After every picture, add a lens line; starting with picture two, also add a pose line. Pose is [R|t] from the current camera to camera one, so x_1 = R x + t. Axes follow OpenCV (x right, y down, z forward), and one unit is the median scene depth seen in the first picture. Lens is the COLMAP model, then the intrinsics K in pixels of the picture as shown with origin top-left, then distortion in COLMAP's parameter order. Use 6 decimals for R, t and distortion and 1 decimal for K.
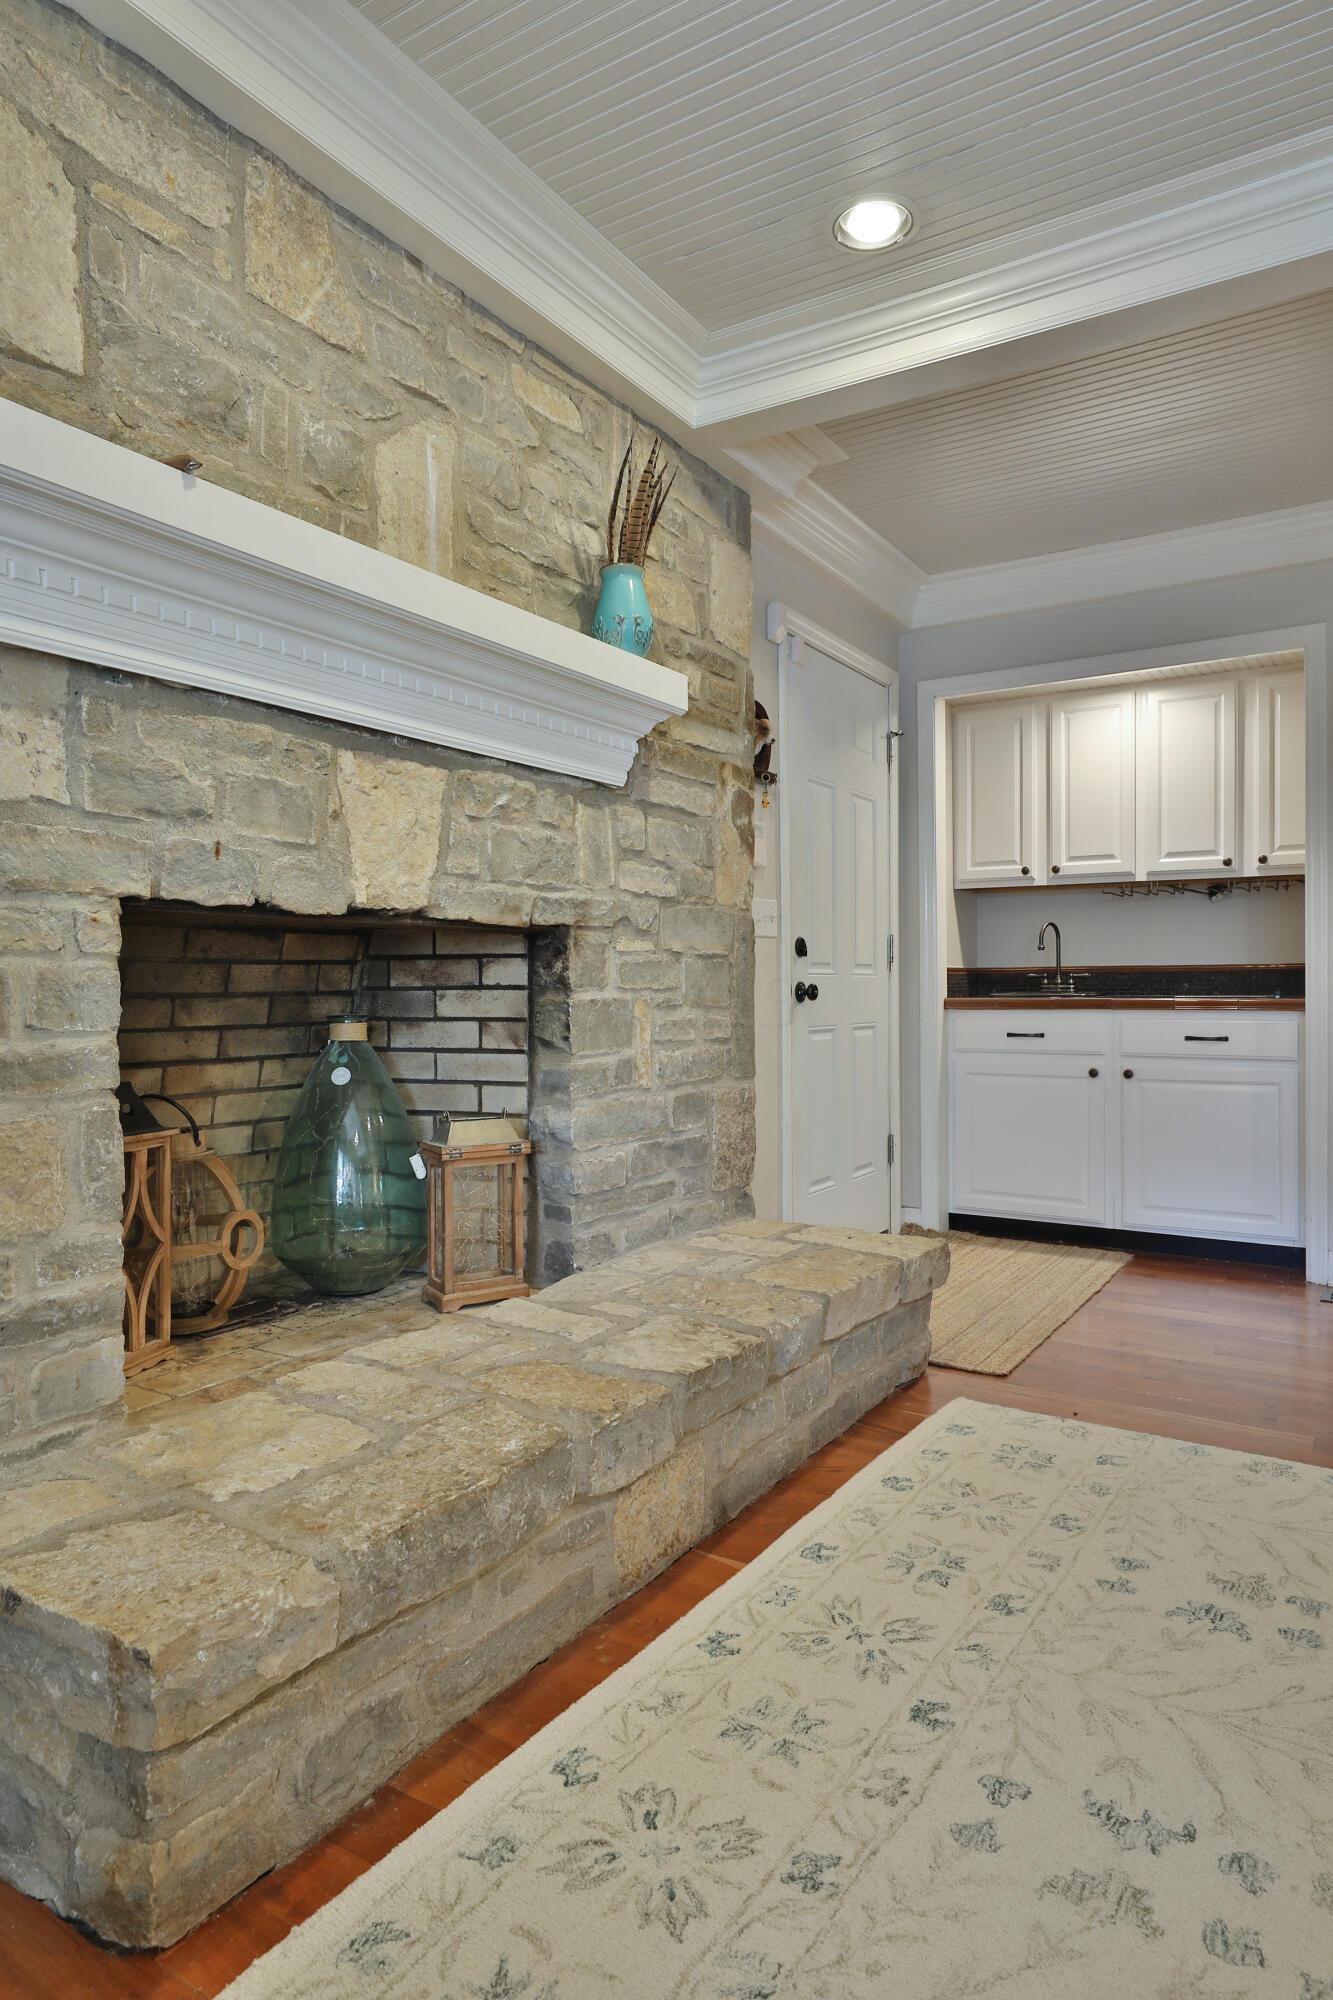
lens RADIAL K [[1154.5, 0, 630.4], [0, 1154.5, 997.1], [0, 0, 1]] dist [-0.028446, 0.003769]
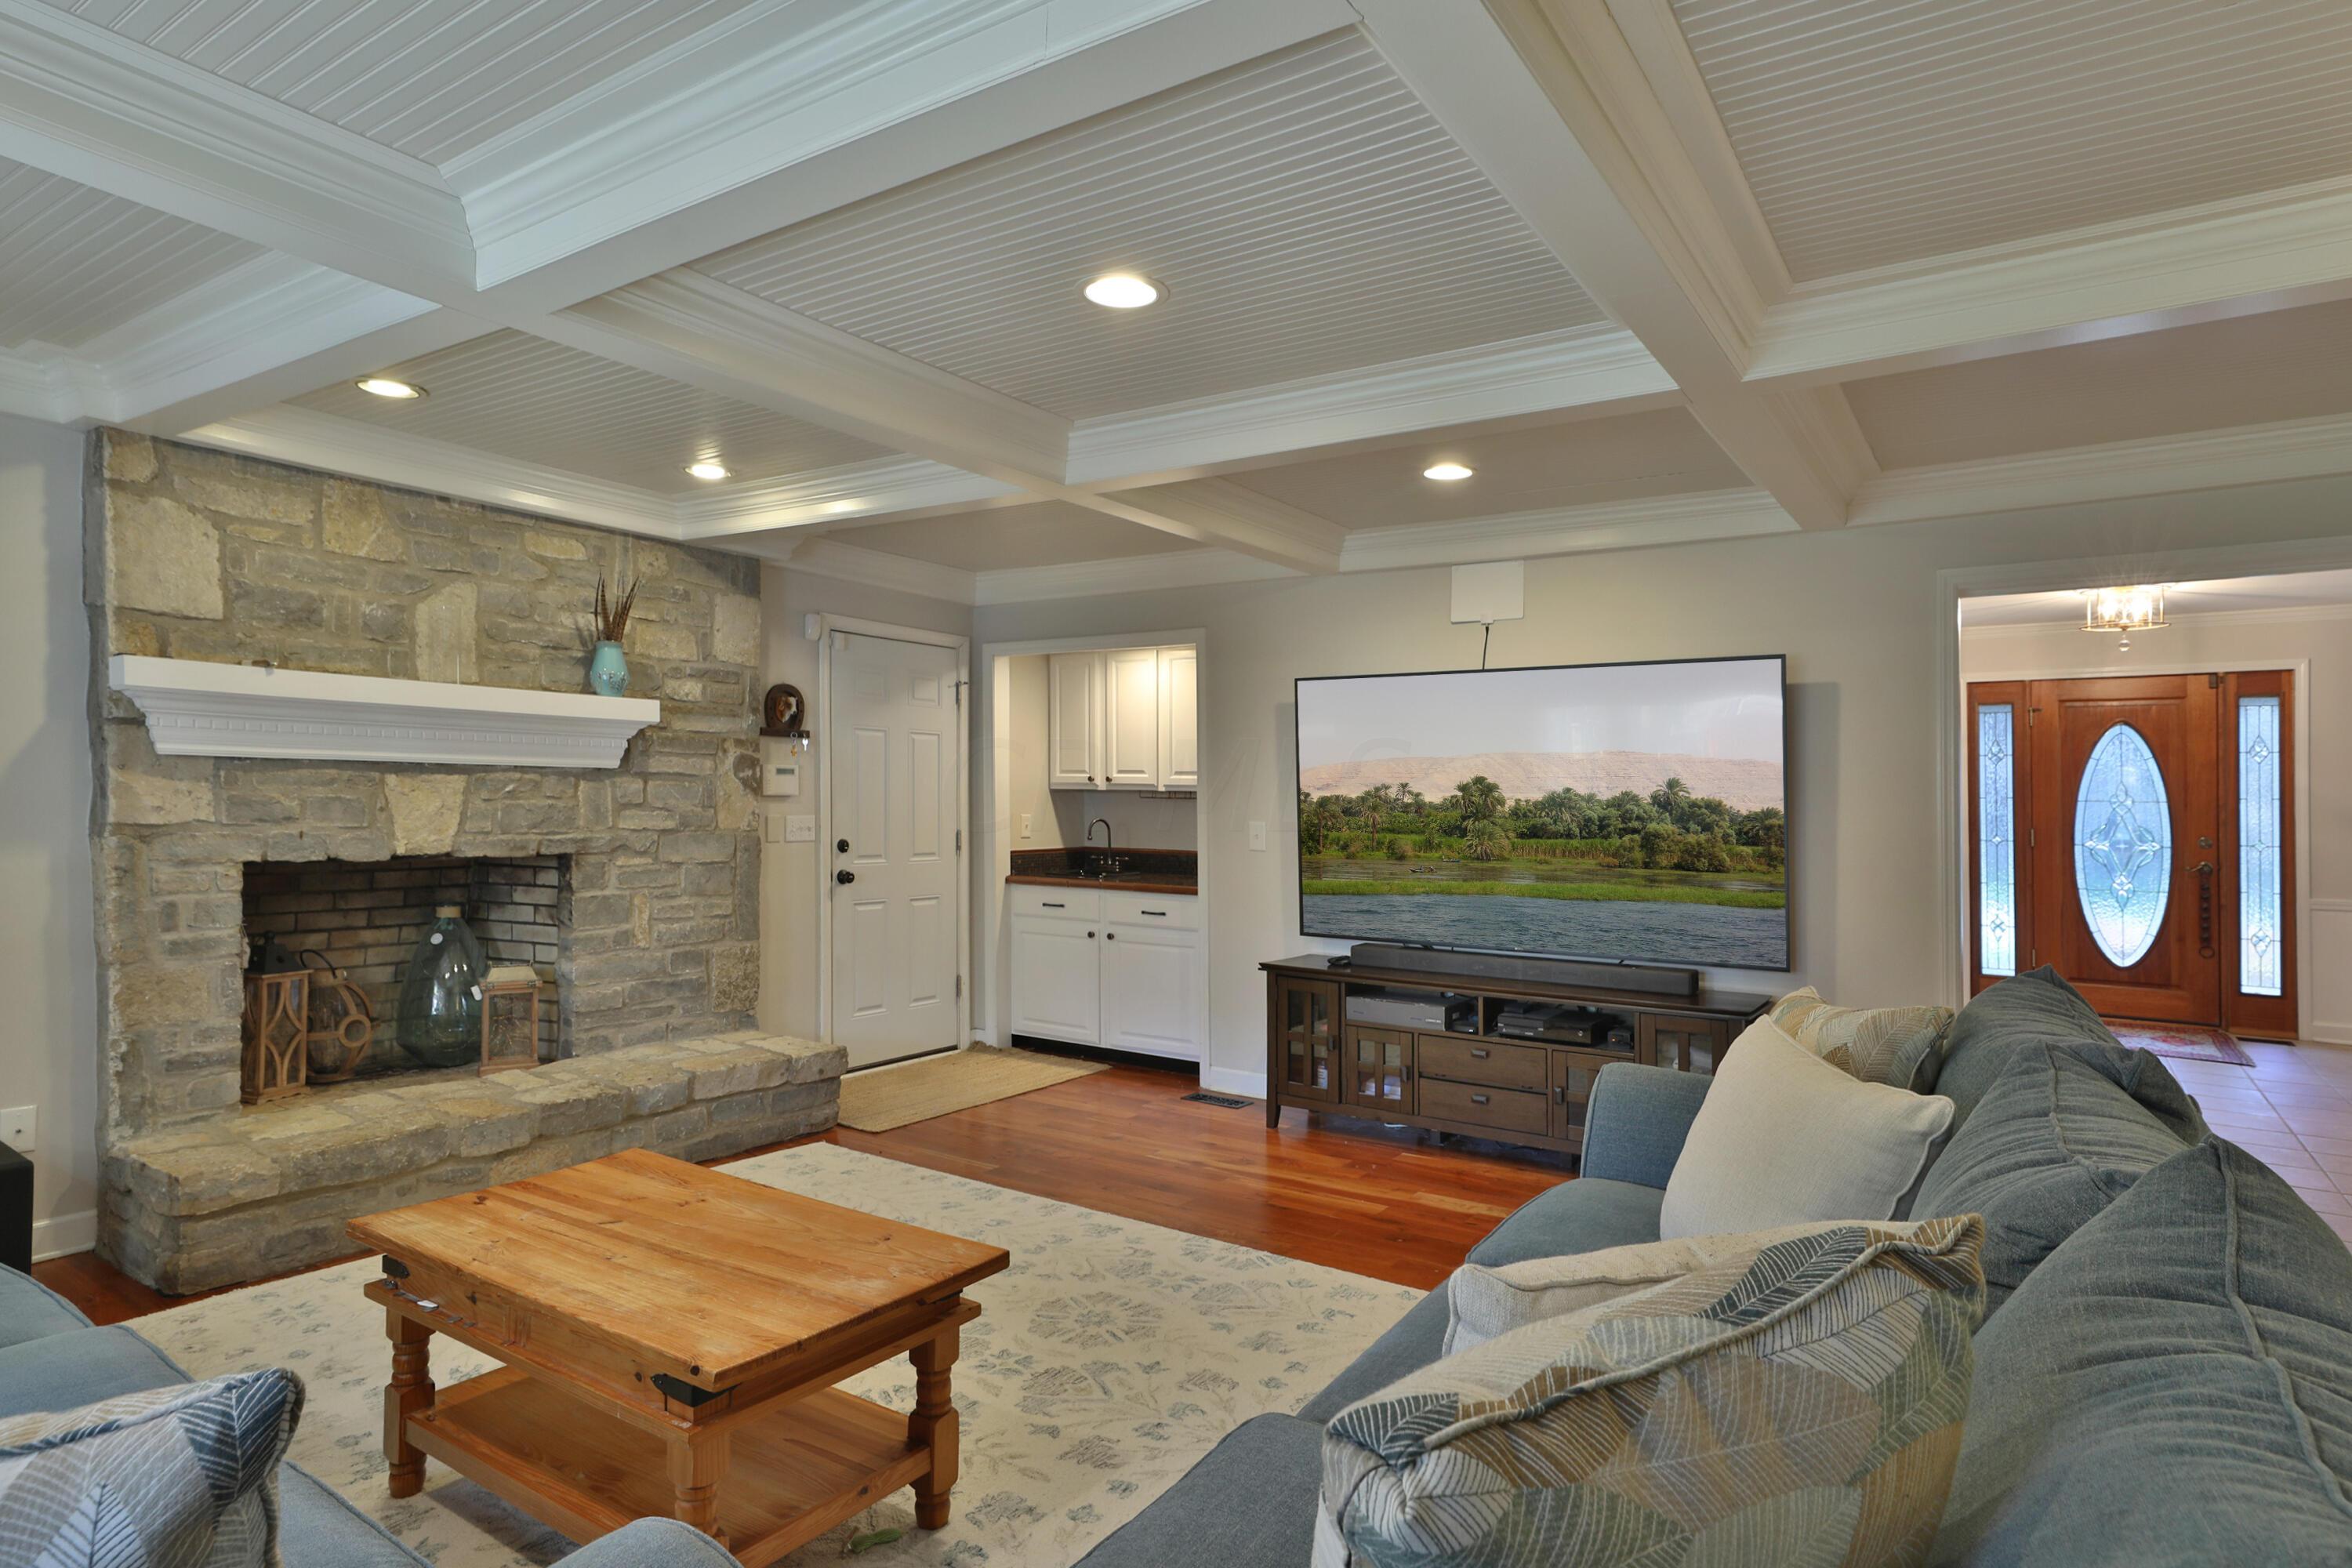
lens RADIAL K [[1268.2, 0, 1224.4], [0, 1268.2, 808.6], [0, 0, 1]] dist [-0.040357, -0.000114]
pose [[0.999440, 0.022315, 0.024937, 0.858724], [-0.022423, 0.999740, 0.004060, -0.156852], [-0.024840, -0.004616, 0.999681, -0.865155]]
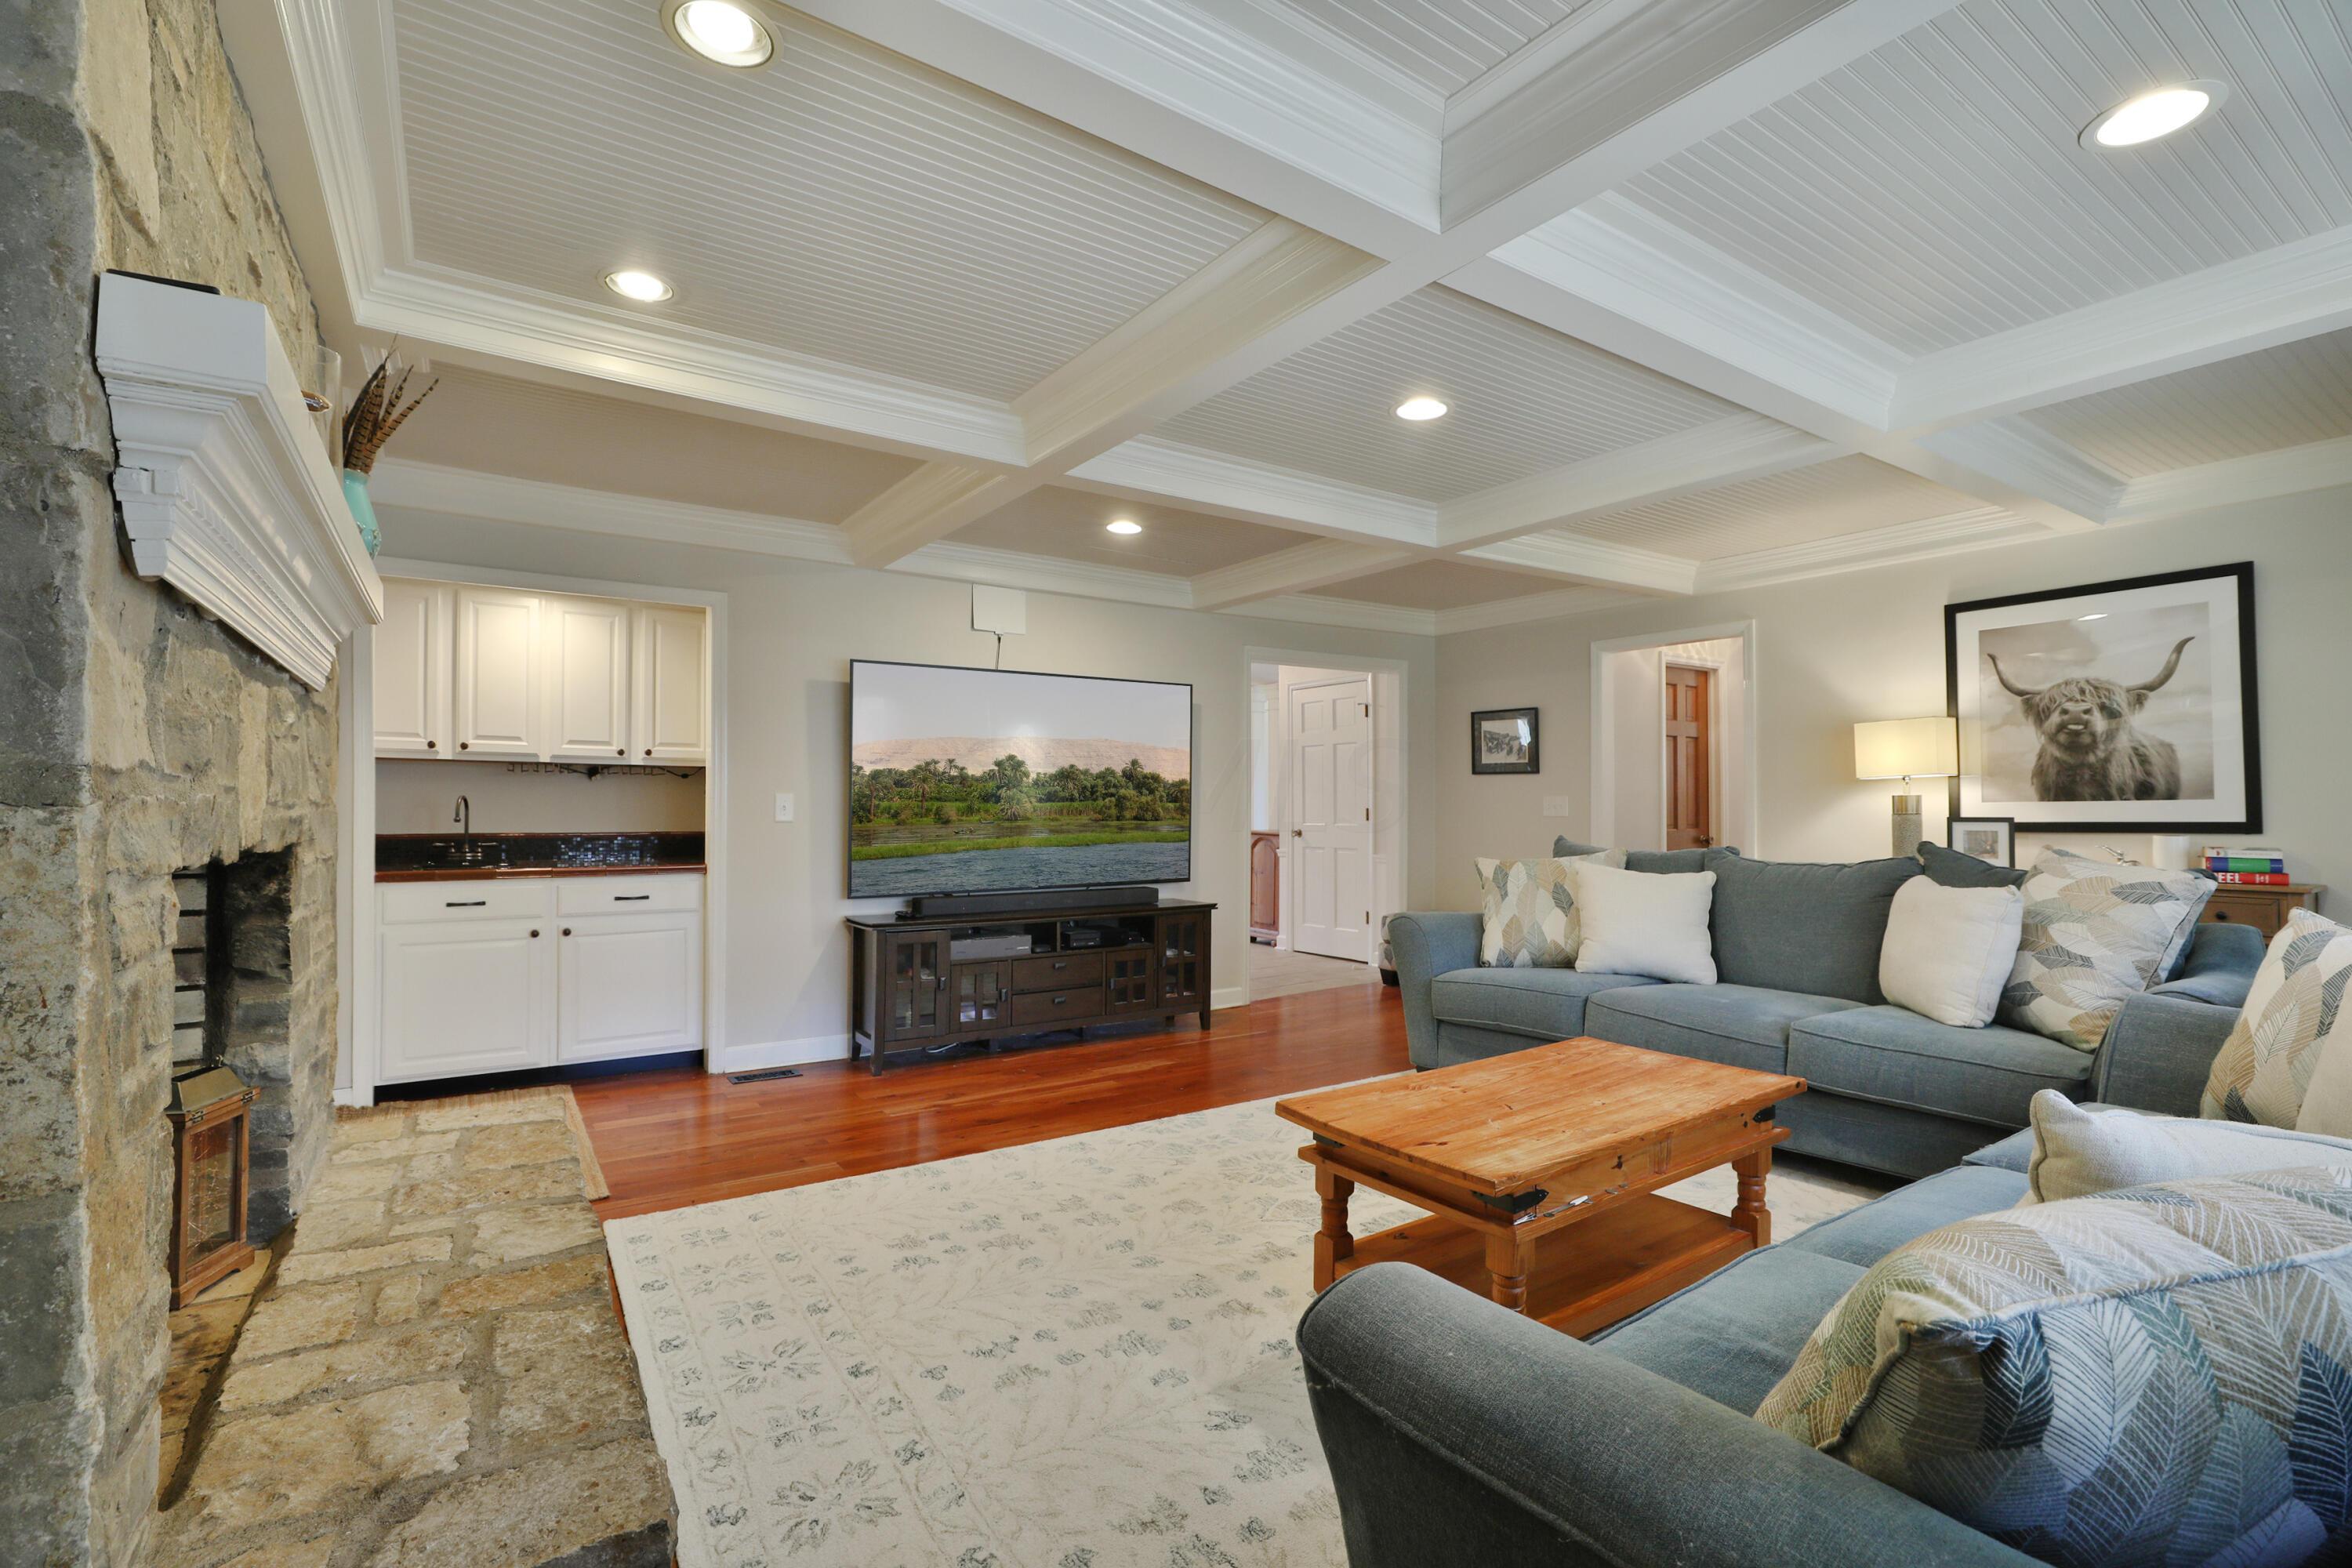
lens RADIAL K [[1060.8, 0, 1179.6], [0, 1060.8, 795.5], [0, 0, 1]] dist [-0.024257, 0.000322]
pose [[0.371431, 0.017652, 0.928293, -0.561782], [0.004483, 0.999774, -0.020805, -0.079681], [-0.928450, 0.011890, 0.371268, 0.026214]]
